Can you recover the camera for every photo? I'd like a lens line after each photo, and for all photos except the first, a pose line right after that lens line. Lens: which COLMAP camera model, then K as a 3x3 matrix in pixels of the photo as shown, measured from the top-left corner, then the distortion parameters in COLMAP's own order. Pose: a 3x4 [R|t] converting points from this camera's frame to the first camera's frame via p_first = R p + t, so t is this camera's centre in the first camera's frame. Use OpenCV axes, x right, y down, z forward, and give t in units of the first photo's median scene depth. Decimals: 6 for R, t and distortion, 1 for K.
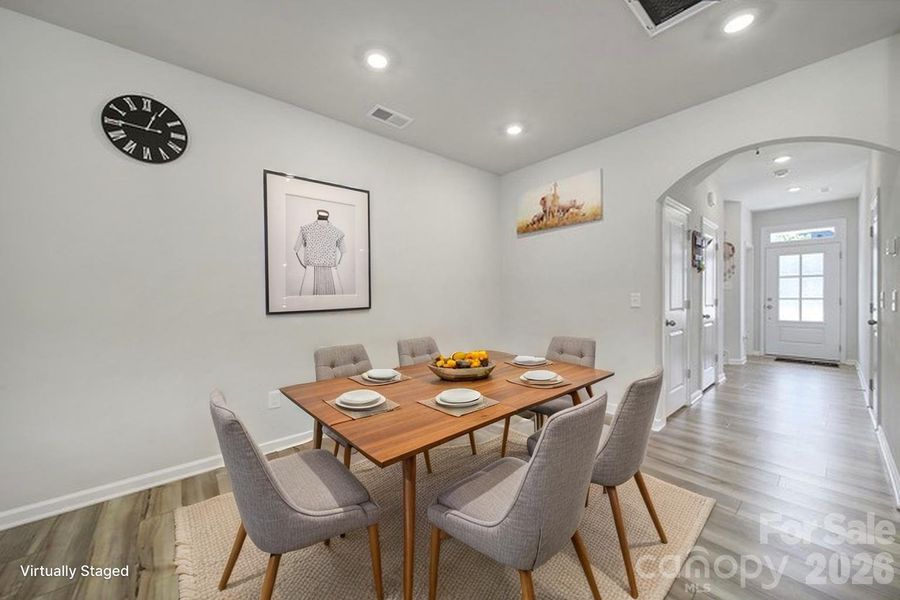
lens RADIAL K [[317.9, 0, 448.4], [0, 317.9, 294.0], [0, 0, 1]] dist [-0.005318, -0.000886]
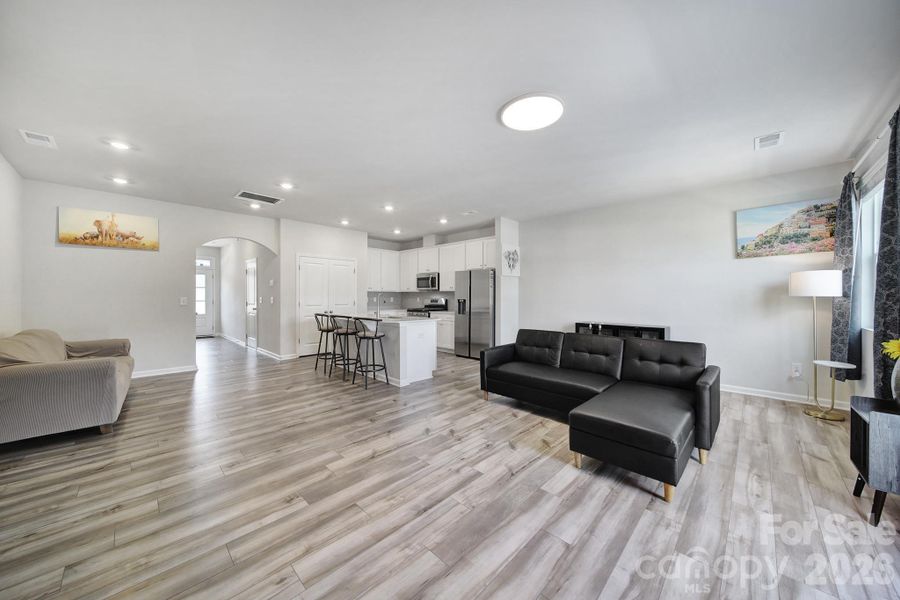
lens RADIAL K [[317.9, 0, 446.8], [0, 317.9, 300.0], [0, 0, 1]] dist [-0.005318, -0.000886]
pose [[-0.101995, -0.003712, 0.994778, -1.096283], [-0.002314, 0.999991, 0.003494, 0.001942], [-0.994782, -0.001945, -0.102003, -0.243890]]
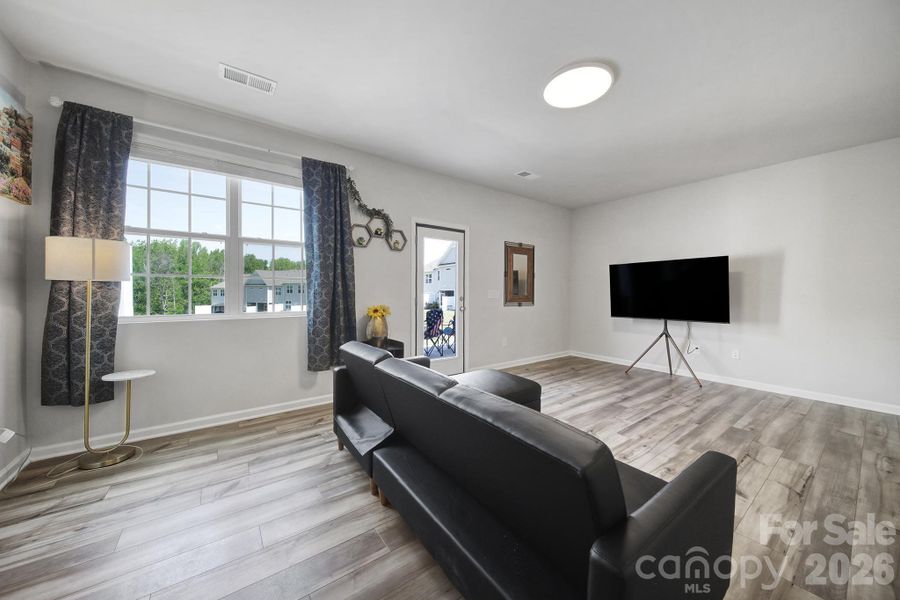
lens RADIAL K [[317.9, 0, 447.6], [0, 317.9, 292.2], [0, 0, 1]] dist [-0.005318, -0.000886]
pose [[-0.064175, 0.012191, -0.997864, 0.297901], [-0.003747, 0.999915, 0.012457, 0.002042], [0.997932, 0.004538, -0.064124, -0.737780]]
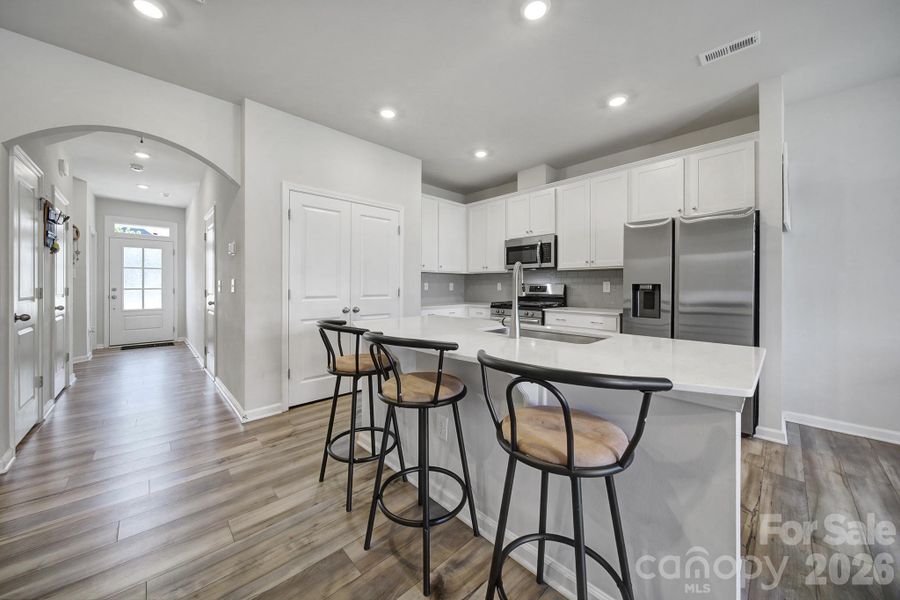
lens RADIAL K [[317.9, 0, 448.9], [0, 317.9, 290.0], [0, 0, 1]] dist [-0.005318, -0.000886]
pose [[-0.073917, -0.005973, 0.997247, -0.080630], [-0.002949, 0.999979, 0.005771, 0.015902], [-0.997260, -0.002514, -0.073933, 0.047336]]
